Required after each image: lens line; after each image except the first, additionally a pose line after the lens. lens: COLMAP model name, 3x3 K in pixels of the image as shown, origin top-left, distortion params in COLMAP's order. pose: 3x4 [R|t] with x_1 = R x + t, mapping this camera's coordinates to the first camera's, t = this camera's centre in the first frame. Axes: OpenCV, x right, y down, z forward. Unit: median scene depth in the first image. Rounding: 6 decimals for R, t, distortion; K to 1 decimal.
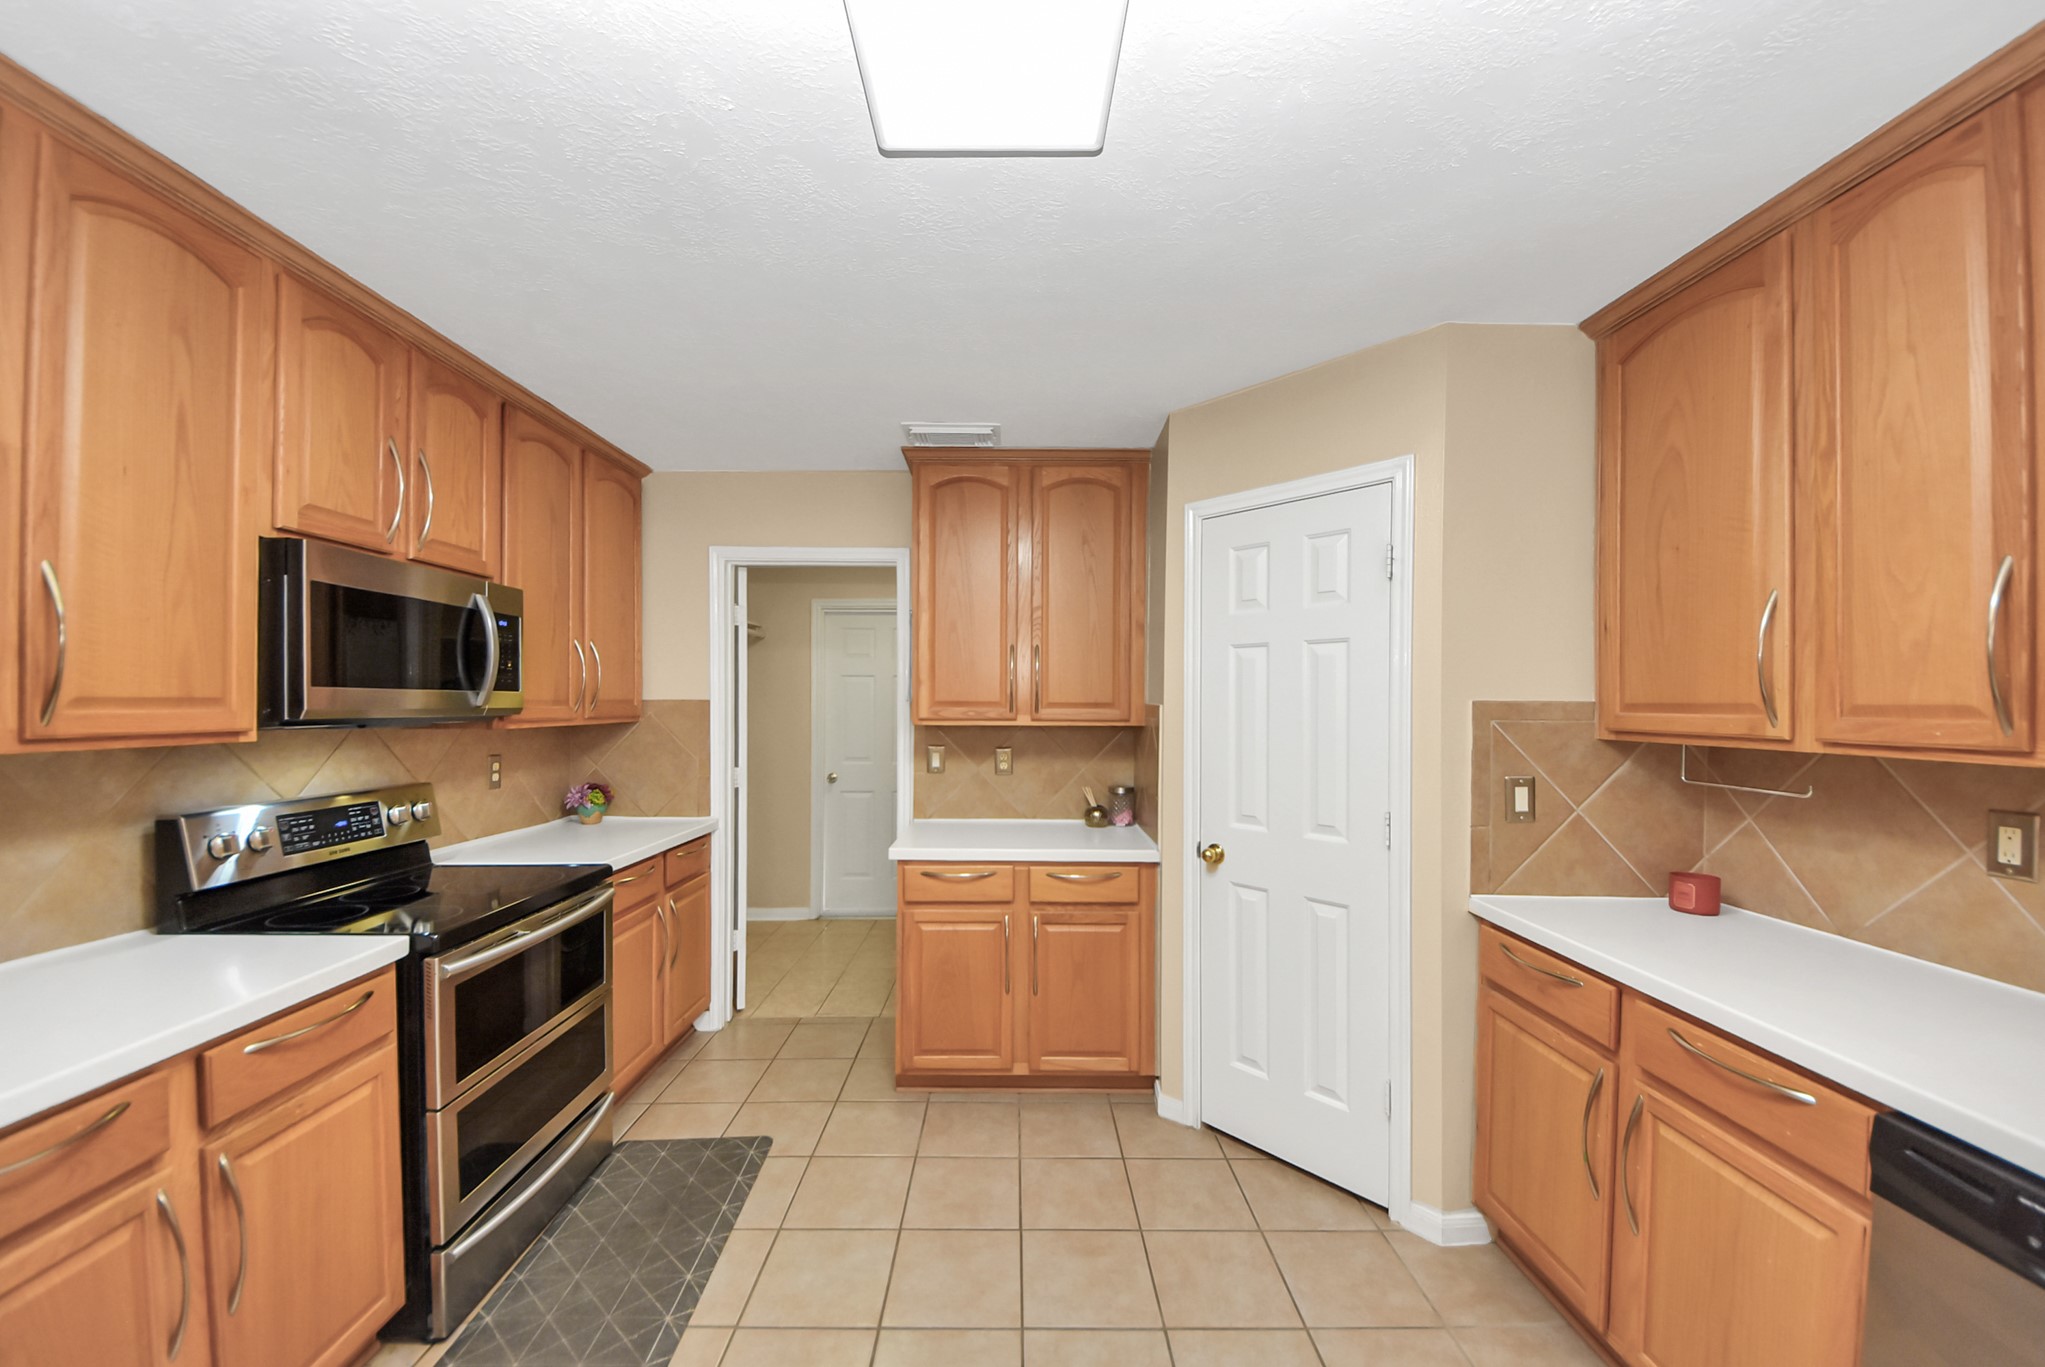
lens RADIAL K [[778.2, 0, 1015.2], [0, 778.2, 701.2], [0, 0, 1]] dist [0.017535, -0.020759]
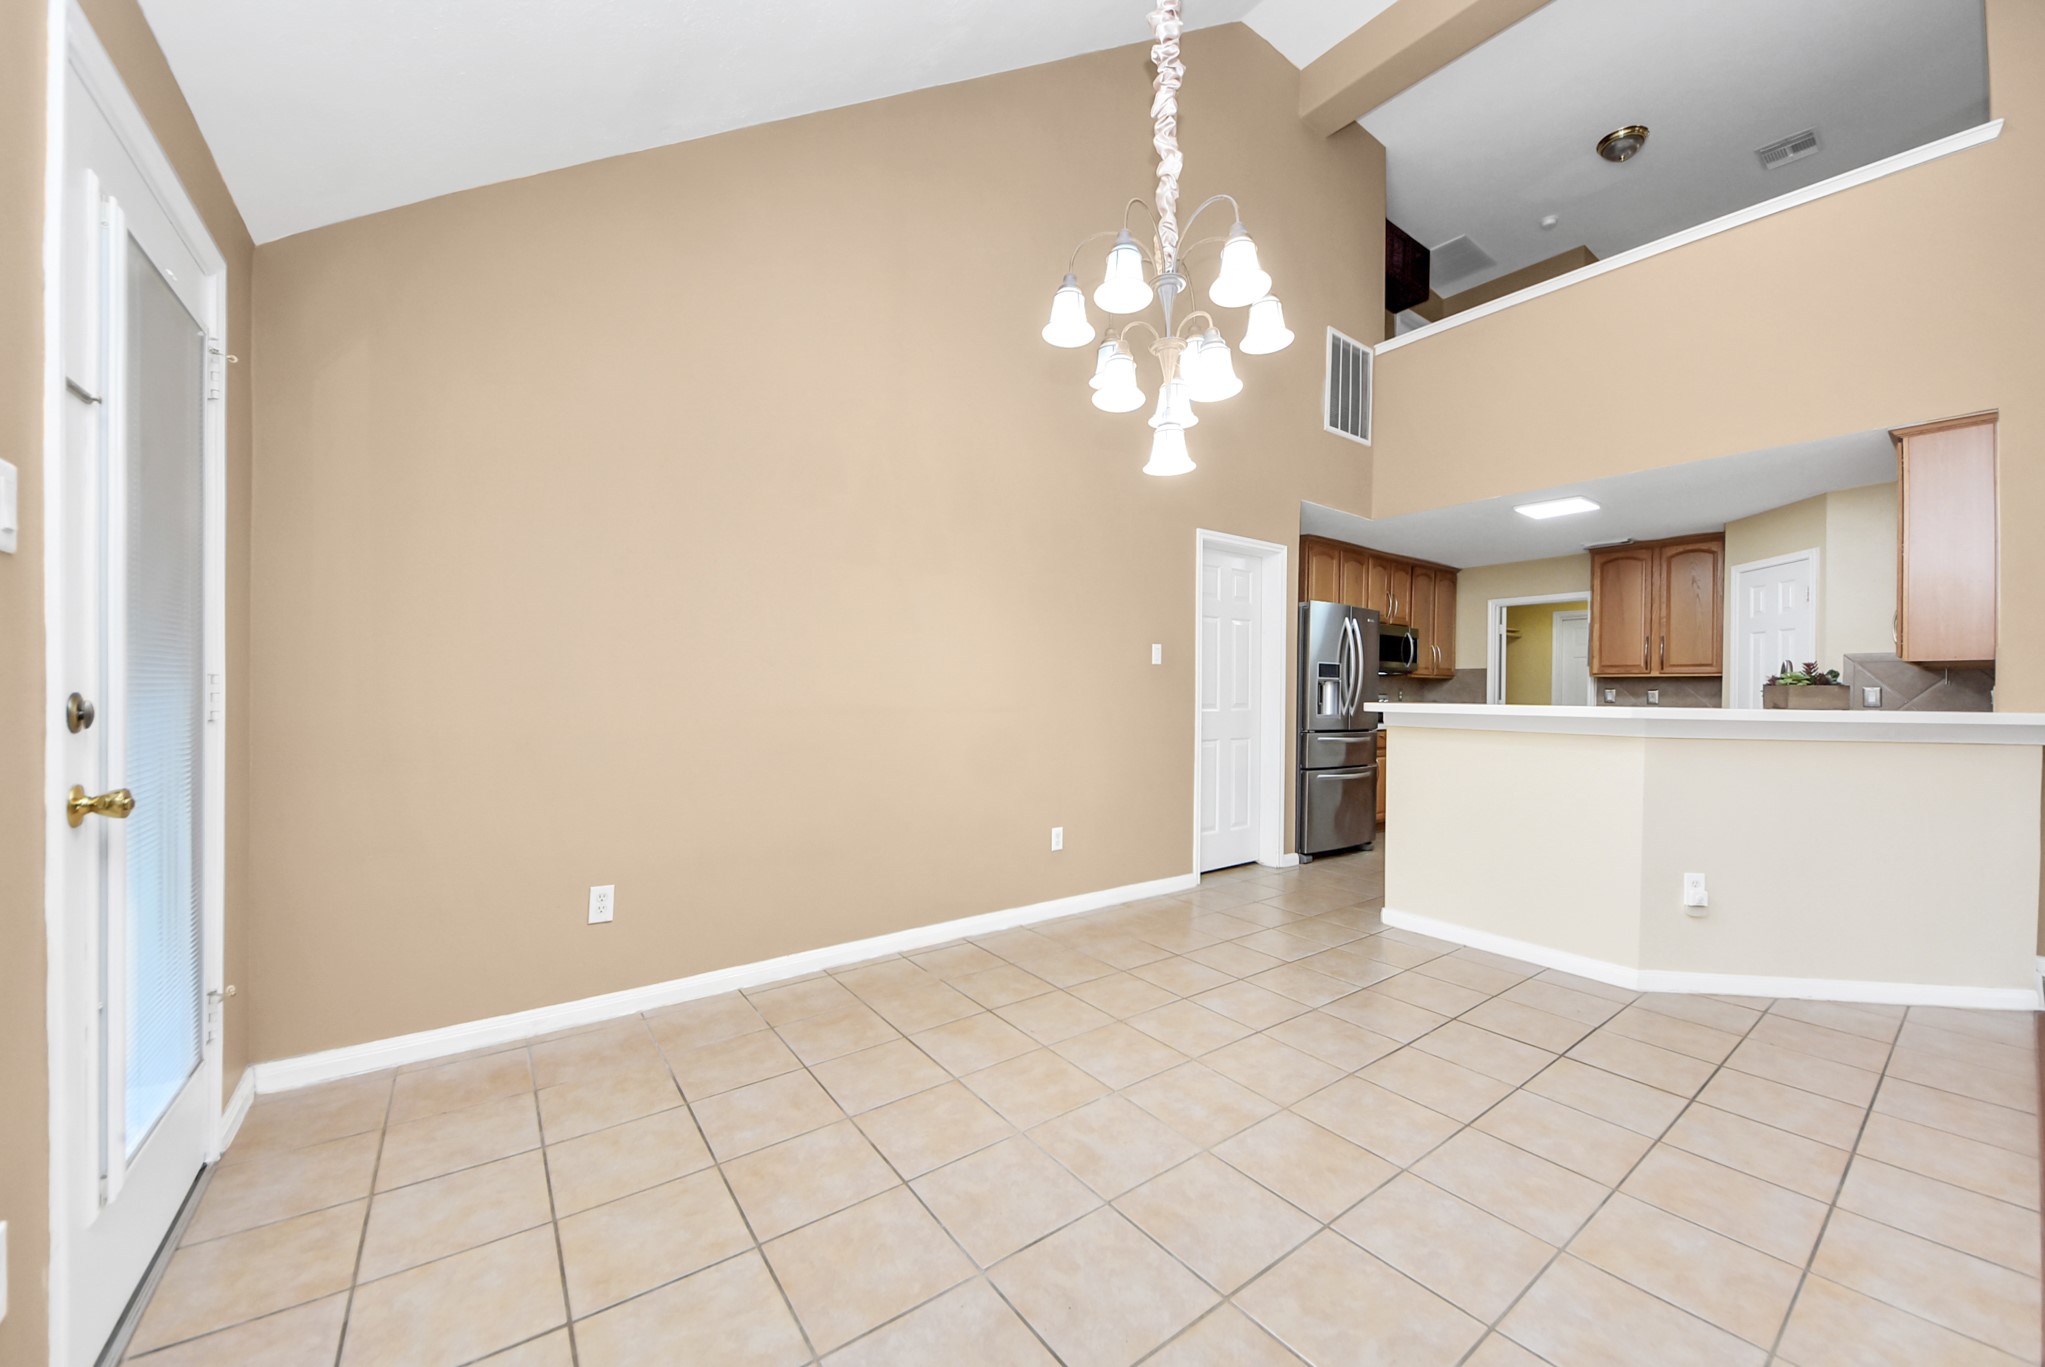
lens RADIAL K [[760.5, 0, 1027.5], [0, 760.5, 690.3], [0, 0, 1]] dist [-0.000159, -0.000048]
pose [[0.593569, 0.002866, -0.804778, 0.721932], [-0.009717, 0.999946, -0.003606, 0.103139], [0.804724, 0.009961, 0.593565, -1.686274]]
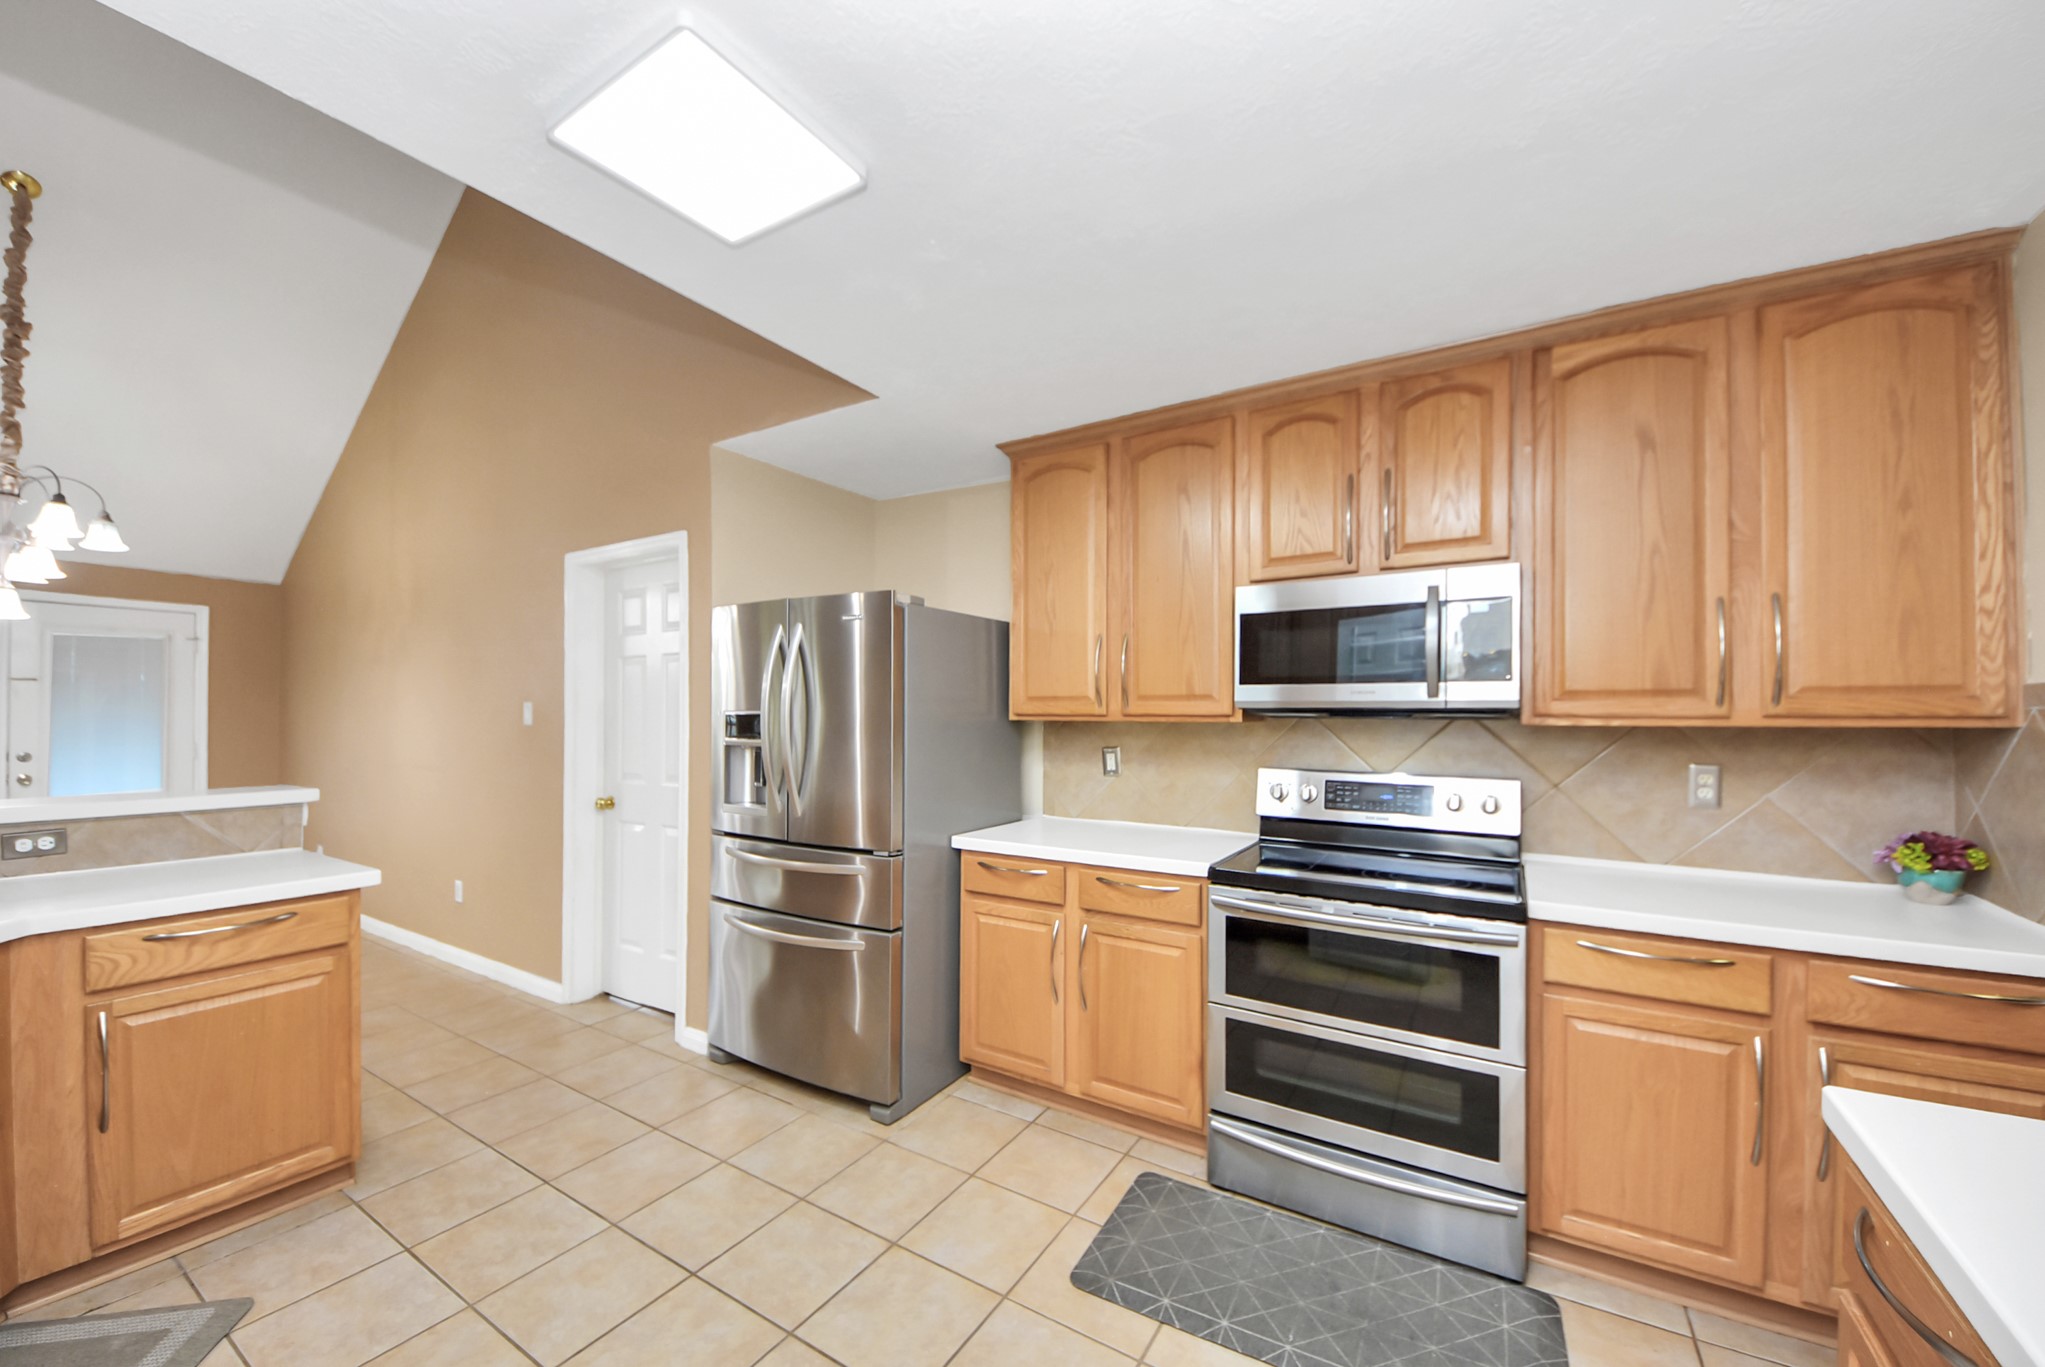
lens RADIAL K [[719.7, 0, 1012.5], [0, 719.7, 697.7], [0, 0, 1]] dist [0.033154, -0.017170]
pose [[-0.507373, -0.012626, -0.861634, 0.321942], [0.001690, 0.999876, -0.015647, 0.016832], [0.861725, -0.009395, -0.507289, 0.864388]]
